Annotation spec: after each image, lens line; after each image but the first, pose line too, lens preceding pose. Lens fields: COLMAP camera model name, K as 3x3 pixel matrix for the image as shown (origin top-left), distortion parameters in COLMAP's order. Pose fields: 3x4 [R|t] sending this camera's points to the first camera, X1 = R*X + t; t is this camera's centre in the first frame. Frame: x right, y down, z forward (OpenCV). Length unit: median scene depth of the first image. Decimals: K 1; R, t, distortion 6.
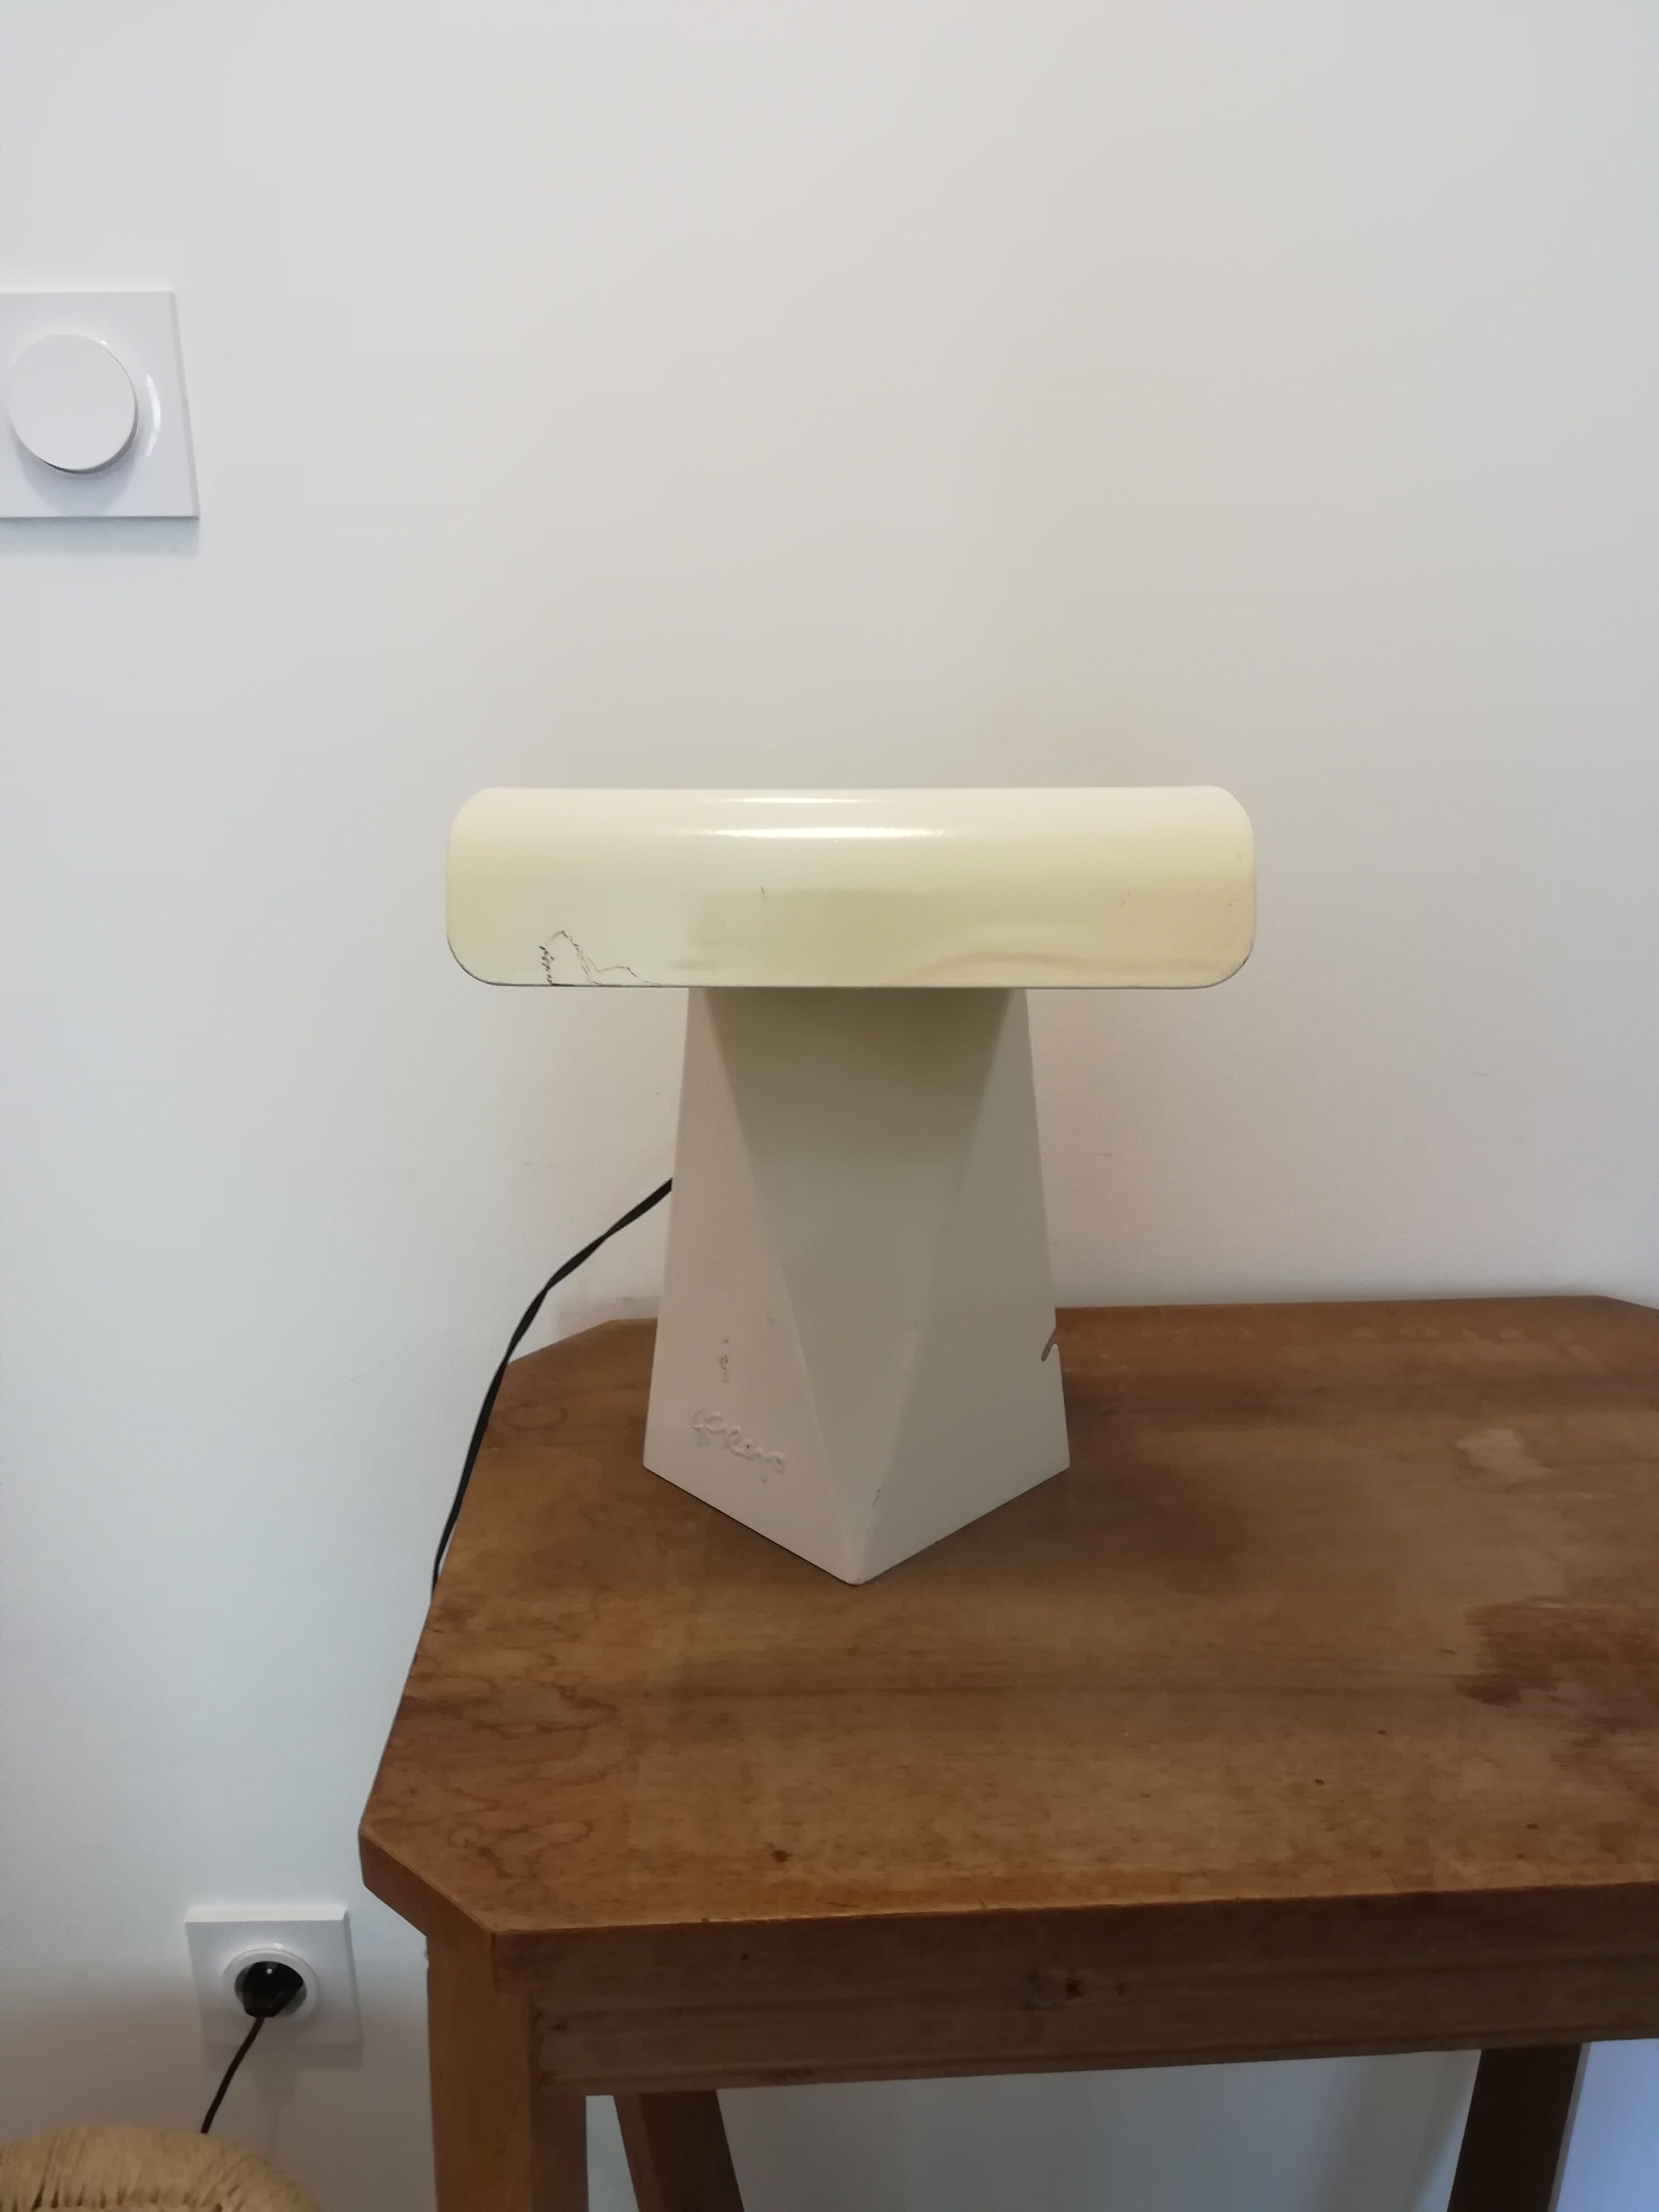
lens RADIAL K [[1787.1, 0, 838.5], [0, 1787.1, 1117.5], [0, 0, 1]] dist [0.011176, -0.040665]
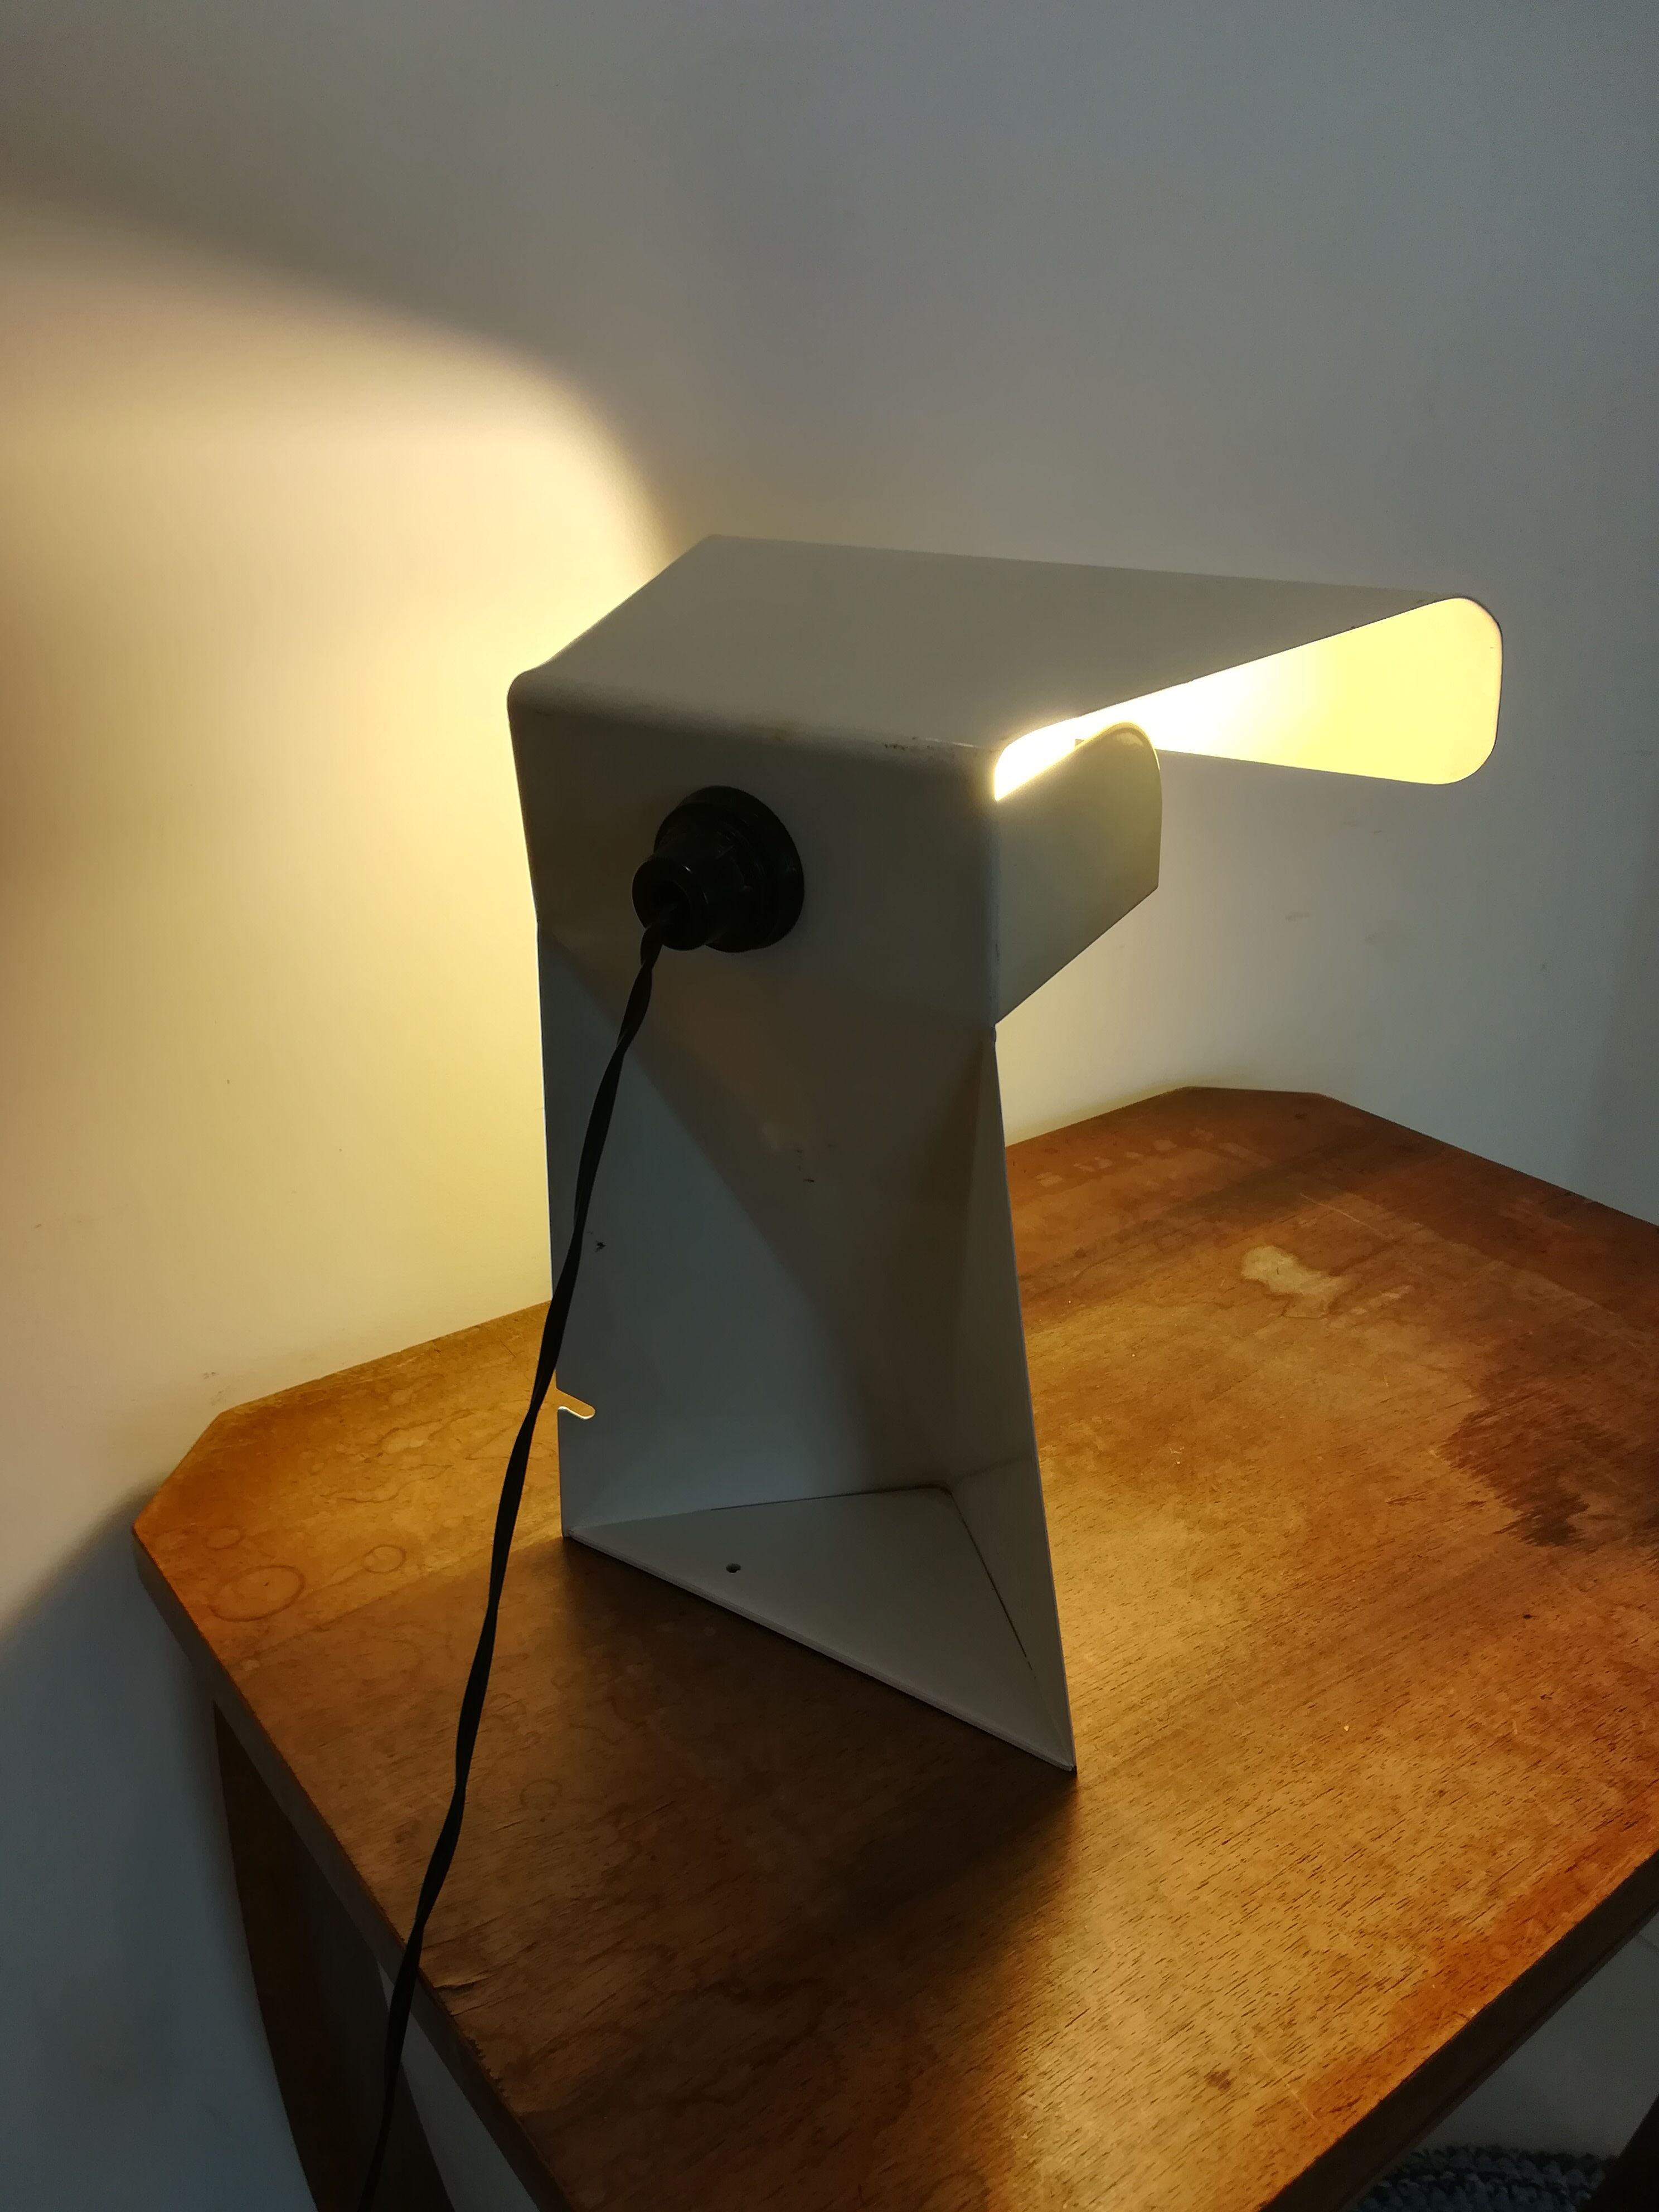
lens RADIAL K [[1787.1, 0, 821.1], [0, 1787.1, 1115.9], [0, 0, 1]] dist [0.011176, -0.040665]
pose [[0.811886, -0.214400, 0.543022, -0.450986], [0.150837, 0.975579, 0.159665, -0.116474], [-0.563994, -0.047722, 0.824399, 0.459397]]
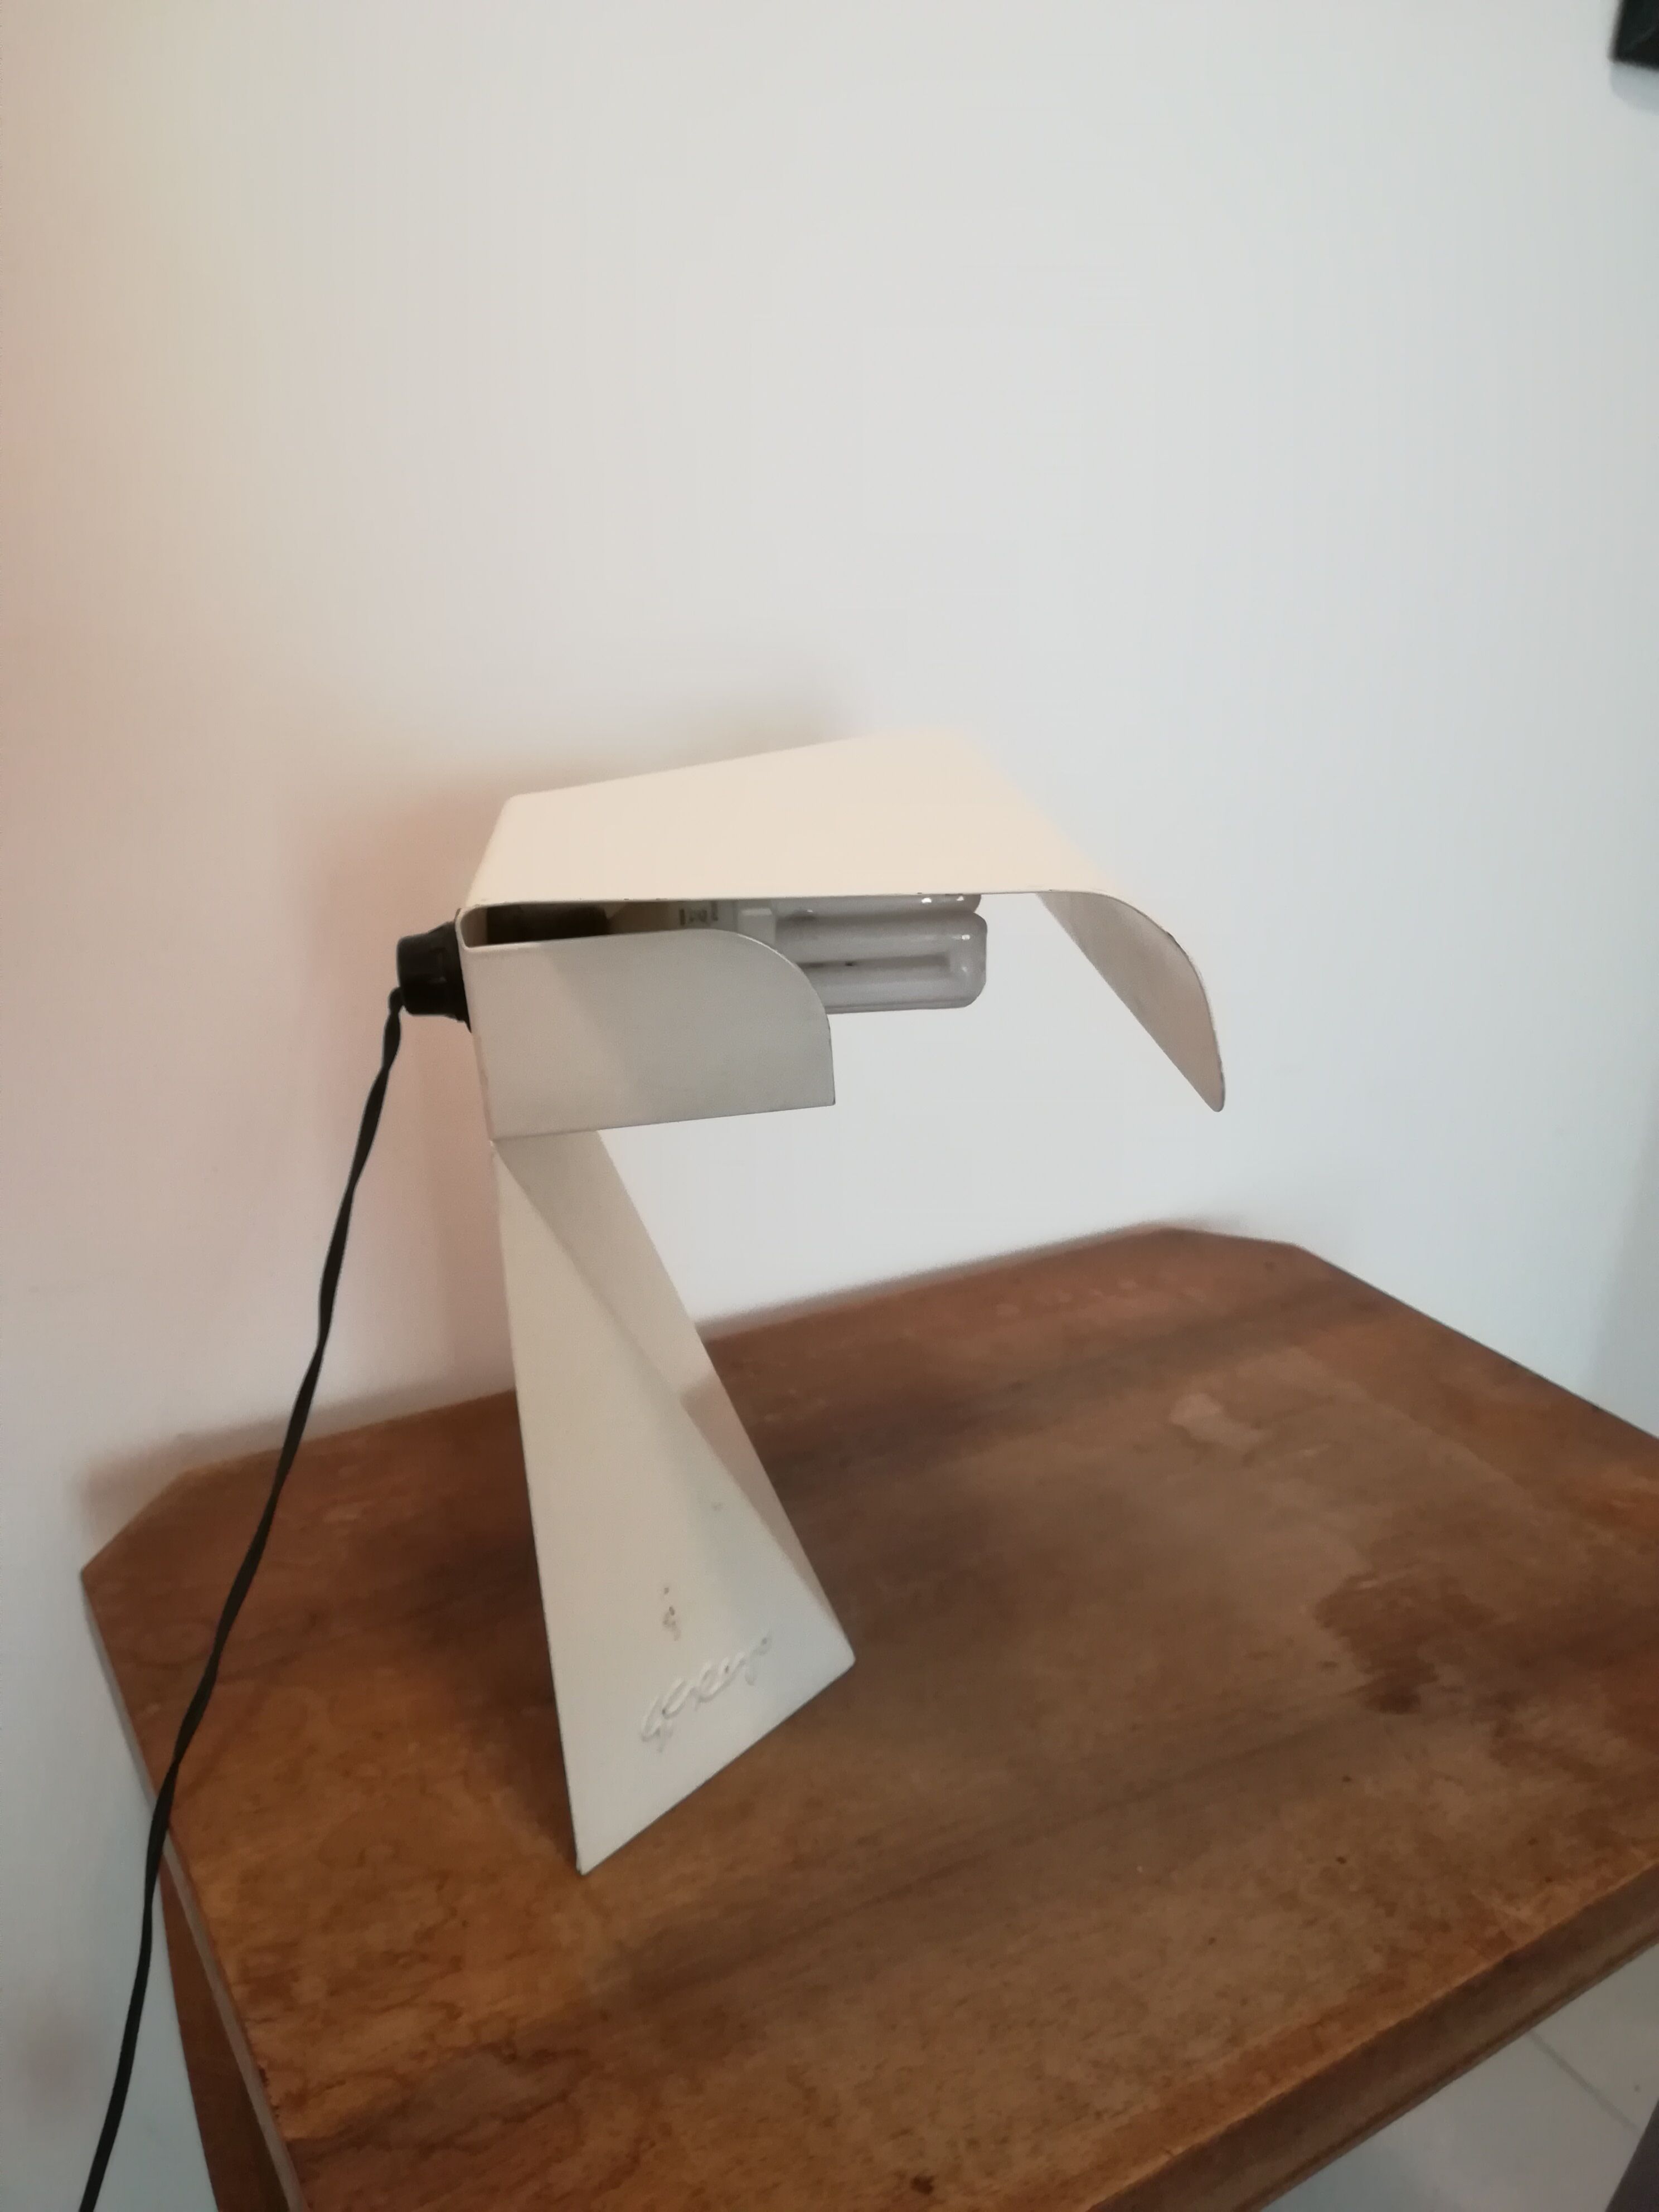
lens RADIAL K [[1787.1, 0, 842.5], [0, 1787.1, 1100.2], [0, 0, 1]] dist [0.011176, -0.040665]
pose [[0.864364, -0.127536, 0.486426, -0.364951], [0.090585, 0.990970, 0.098854, -0.145900], [-0.494641, -0.041383, 0.868112, 0.310940]]
